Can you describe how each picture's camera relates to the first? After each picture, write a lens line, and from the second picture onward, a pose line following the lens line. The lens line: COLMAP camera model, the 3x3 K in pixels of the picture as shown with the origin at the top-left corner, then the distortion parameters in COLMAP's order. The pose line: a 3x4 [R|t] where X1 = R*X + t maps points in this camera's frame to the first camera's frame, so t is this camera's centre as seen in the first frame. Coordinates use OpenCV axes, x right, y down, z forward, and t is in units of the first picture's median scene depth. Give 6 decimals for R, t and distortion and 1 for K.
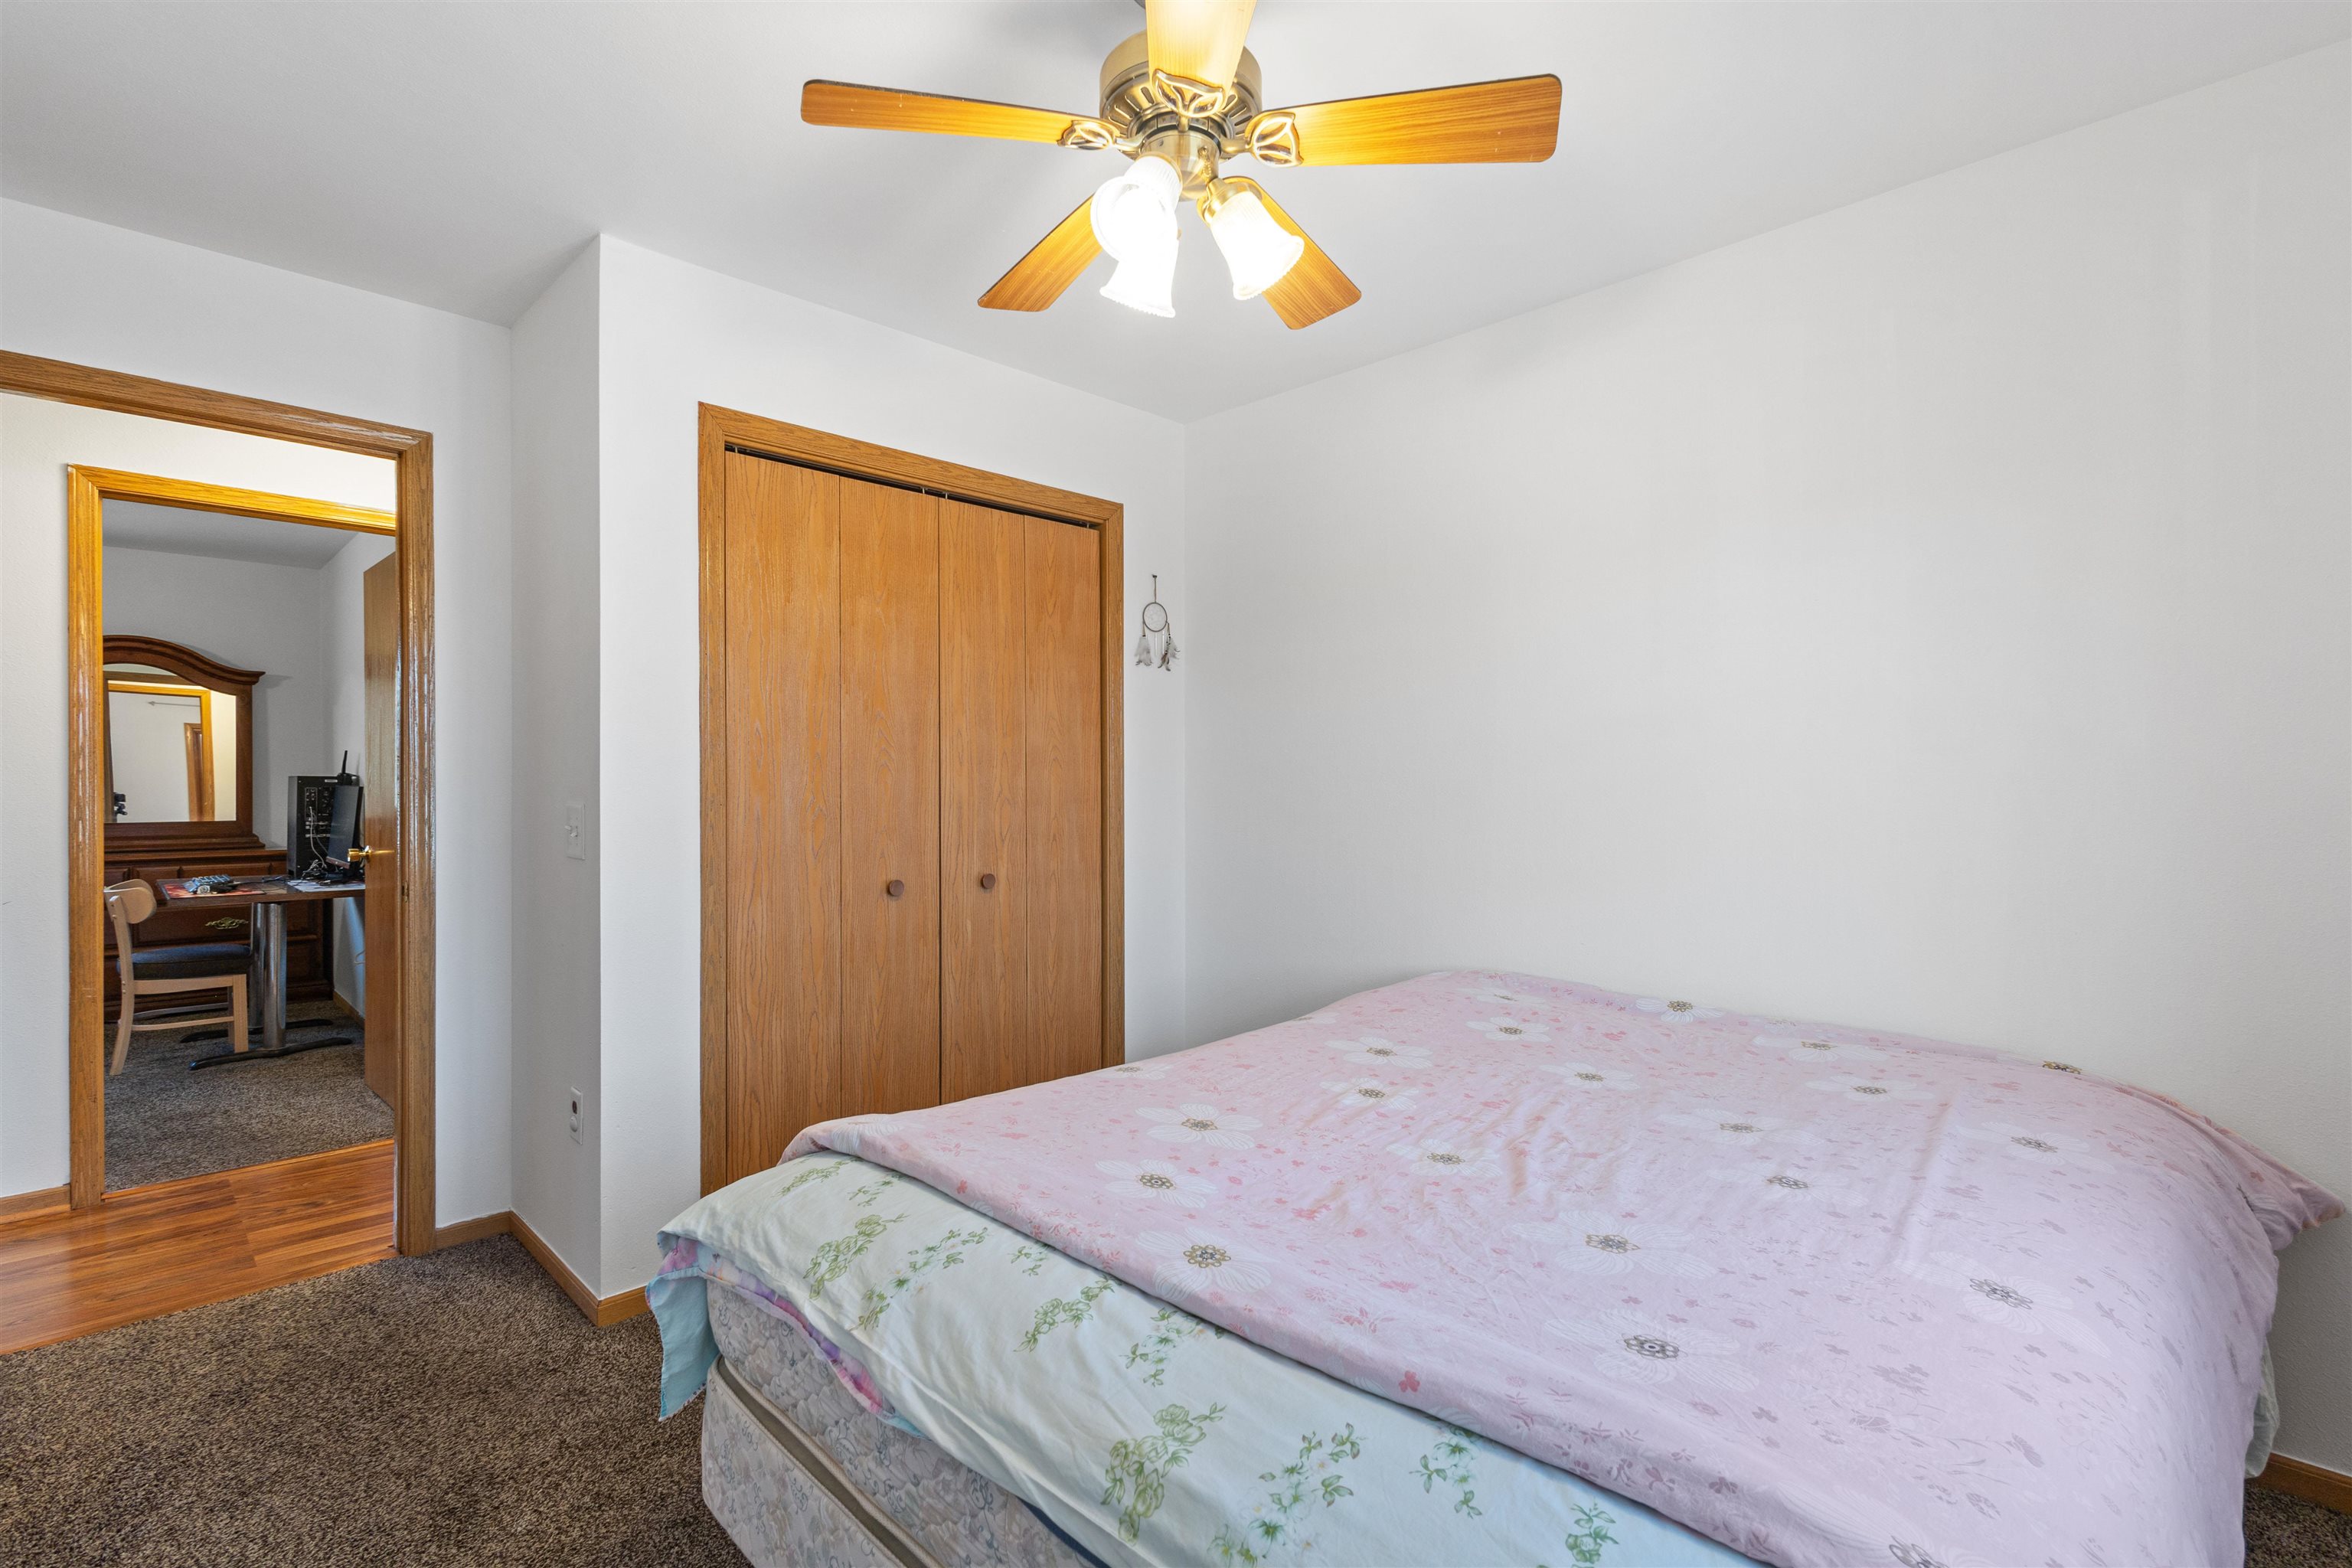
lens RADIAL K [[1073.6, 0, 1169.6], [0, 1073.6, 777.3], [0, 0, 1]] dist [0.011919, -0.004346]
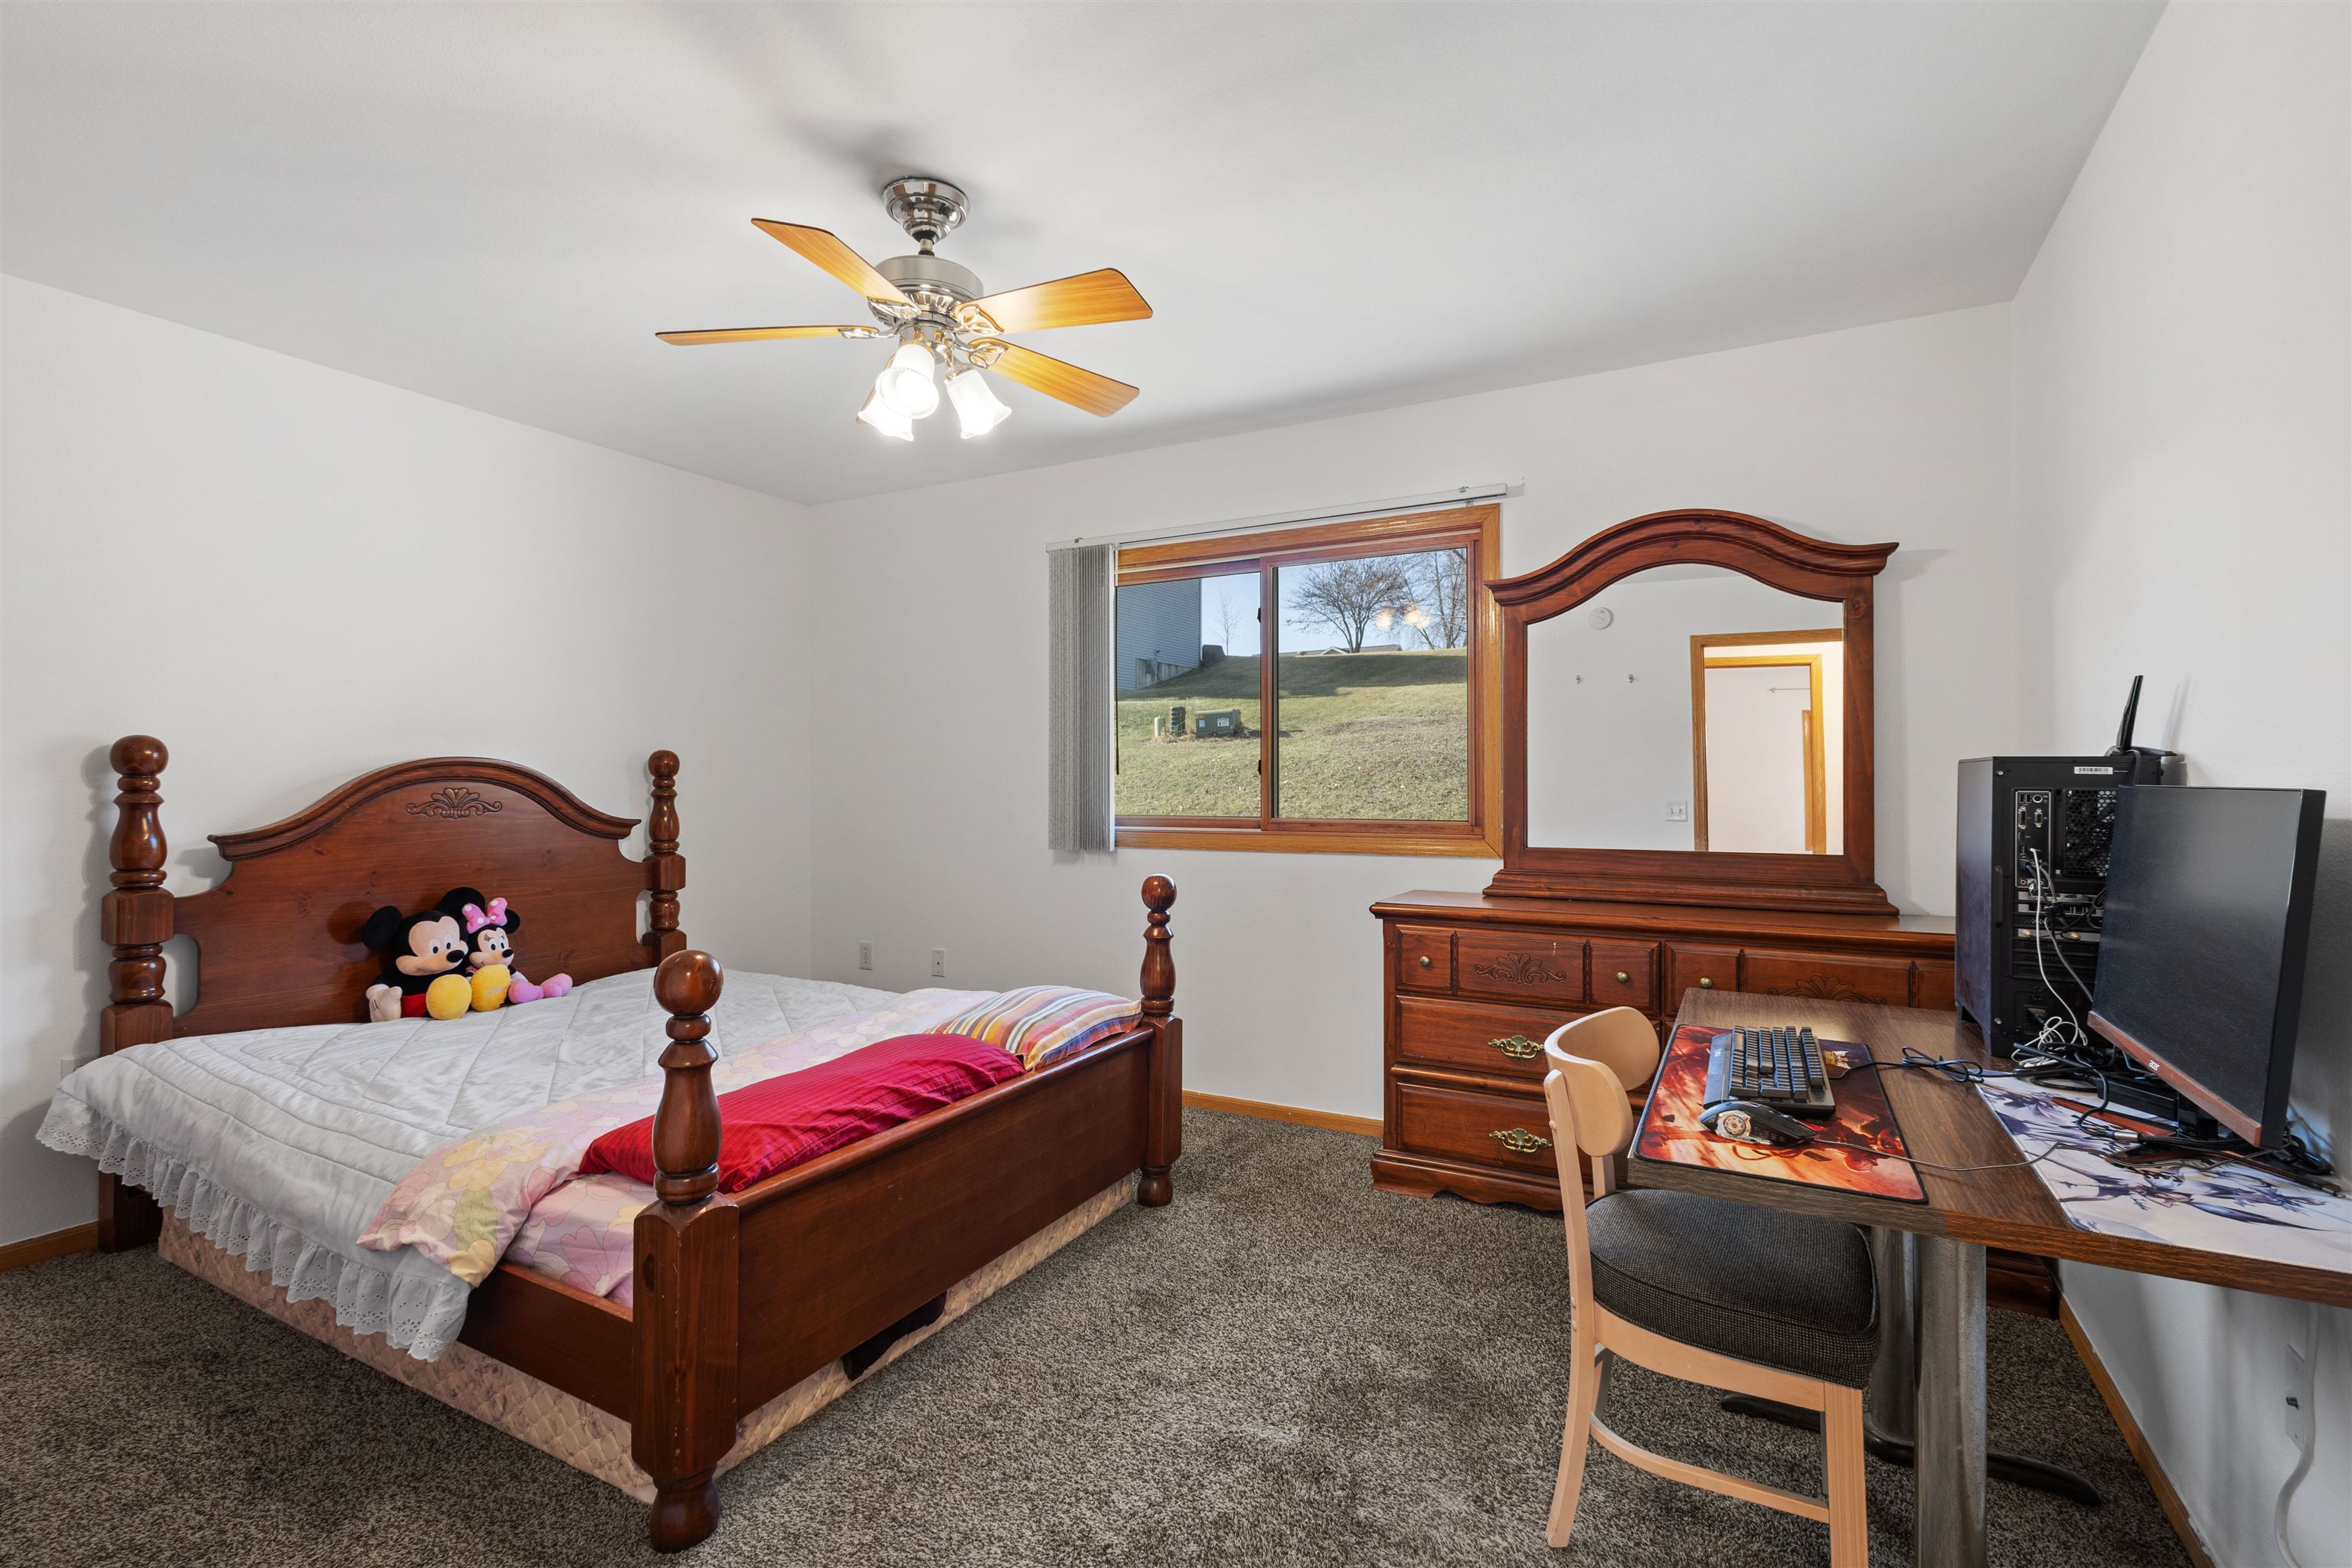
lens RADIAL K [[1073.6, 0, 1167.7], [0, 1073.6, 768.0], [0, 0, 1]] dist [0.011919, -0.004346]
pose [[0.290017, 0.004603, -0.957010, -0.447550], [-0.000324, 0.999989, 0.004712, 0.000720], [0.957021, -0.001056, 0.290015, 0.521661]]
